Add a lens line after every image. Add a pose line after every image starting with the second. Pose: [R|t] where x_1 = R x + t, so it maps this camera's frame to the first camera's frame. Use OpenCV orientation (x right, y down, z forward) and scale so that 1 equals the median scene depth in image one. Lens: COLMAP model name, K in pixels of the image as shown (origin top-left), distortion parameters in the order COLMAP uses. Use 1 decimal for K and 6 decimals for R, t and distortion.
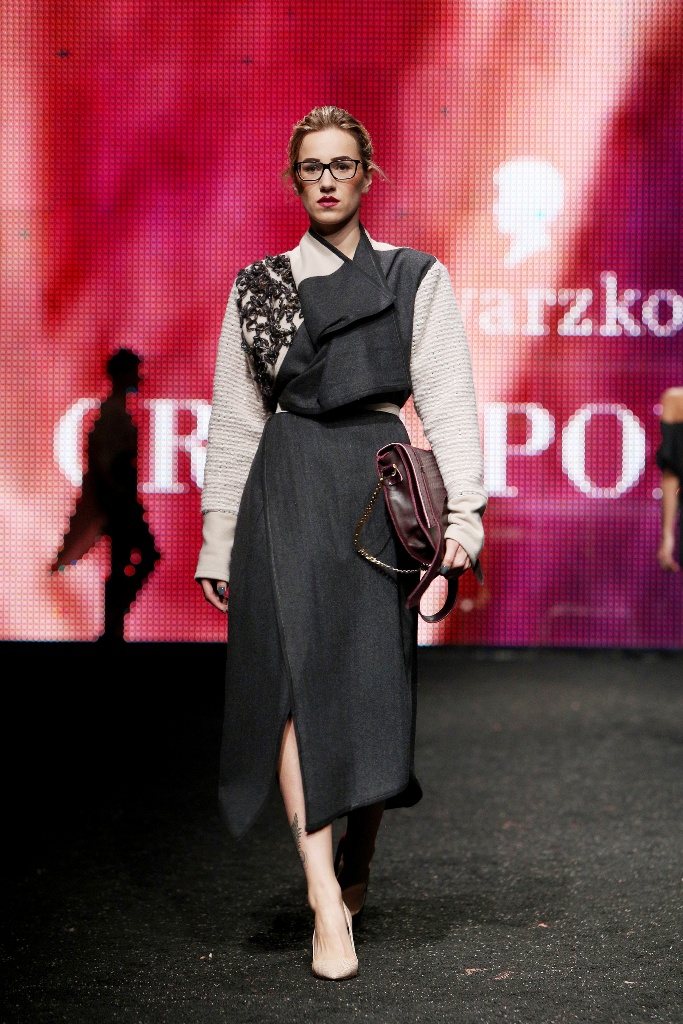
lens RADIAL K [[3619.9, 0, 344.6], [0, 3619.9, 508.0], [0, 0, 1]] dist [0.284310, 0.000000]
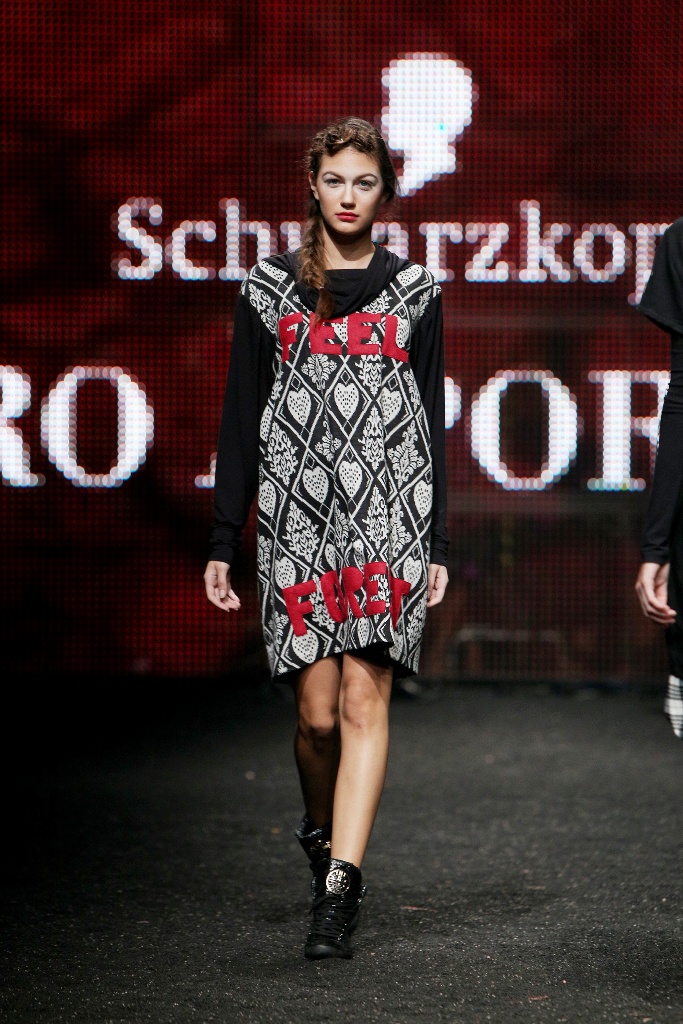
lens RADIAL K [[5279.9, 0, 286.3], [0, 5279.9, 509.3], [0, 0, 1]] dist [1.101063, 0.000000]
pose [[0.999658, -0.006428, 0.025336, -0.009061], [0.006423, 0.999979, 0.000258, 0.000821], [-0.025337, -0.000095, 0.999679, -0.141844]]
